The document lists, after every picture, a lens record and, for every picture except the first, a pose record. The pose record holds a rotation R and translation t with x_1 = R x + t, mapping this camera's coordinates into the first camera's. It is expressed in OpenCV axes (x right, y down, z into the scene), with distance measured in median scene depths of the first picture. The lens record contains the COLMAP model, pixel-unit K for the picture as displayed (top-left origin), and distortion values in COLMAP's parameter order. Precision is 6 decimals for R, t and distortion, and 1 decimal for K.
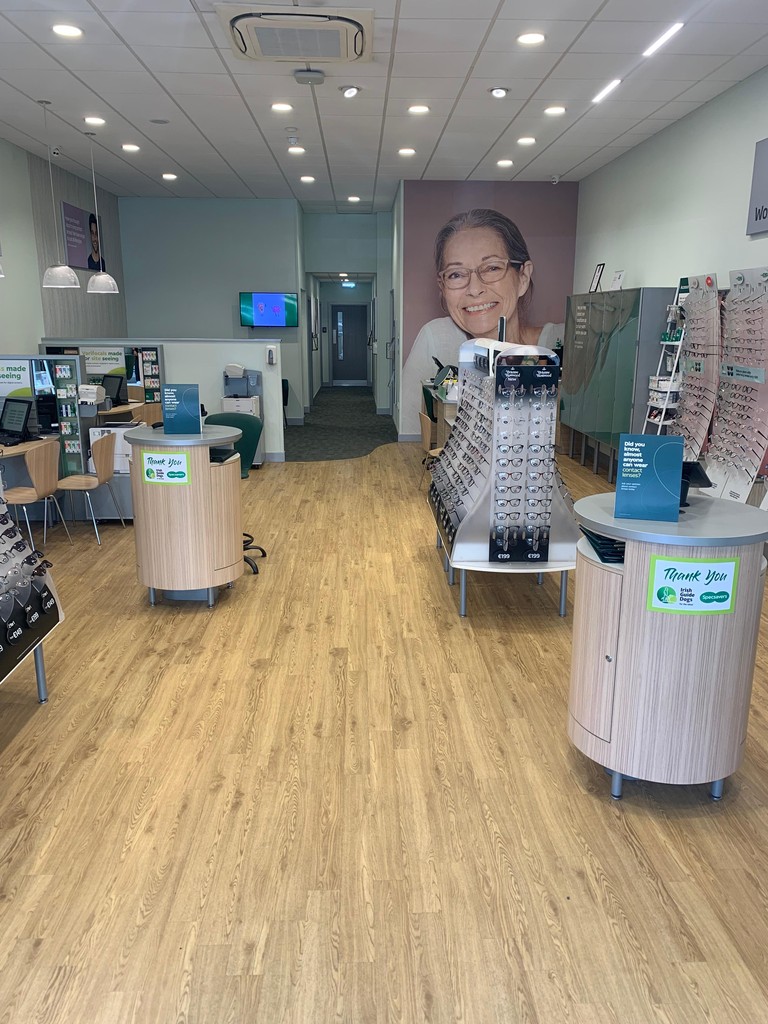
lens RADIAL K [[781.2, 0, 384.7], [0, 781.2, 511.9], [0, 0, 1]] dist [0.004932, -0.000715]
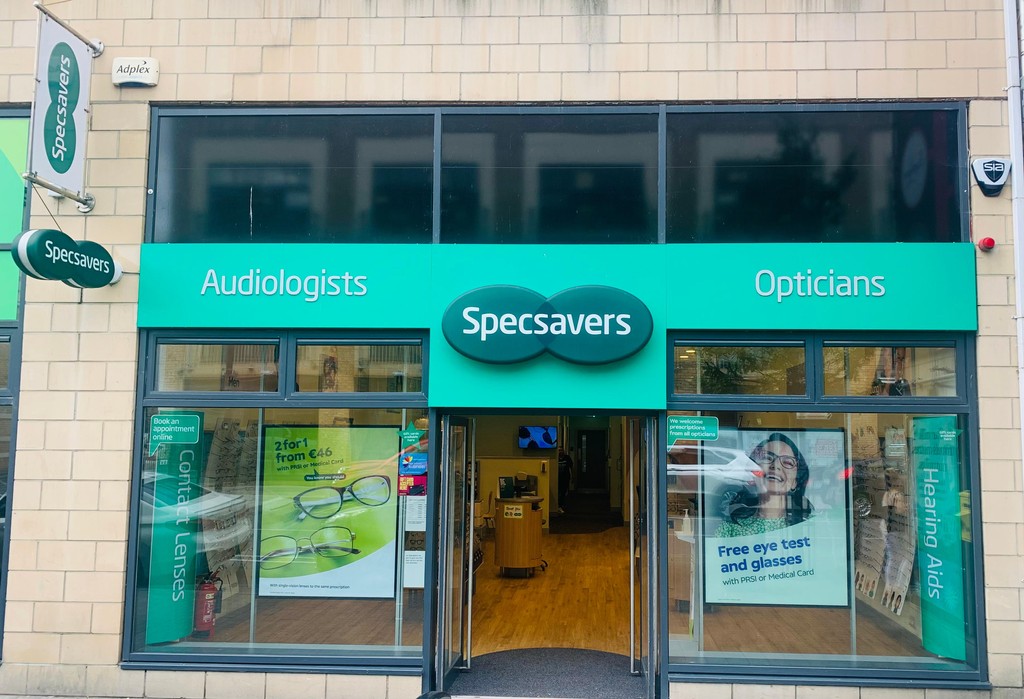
lens RADIAL K [[895.8, 0, 513.7], [0, 895.8, 348.8], [0, 0, 1]] dist [0.004927, 0.000655]
pose [[0.991562, -0.001884, -0.129622, 0.068283], [-0.040616, 0.945035, -0.324436, 0.328138], [0.123109, 0.326963, 0.936984, -1.565597]]
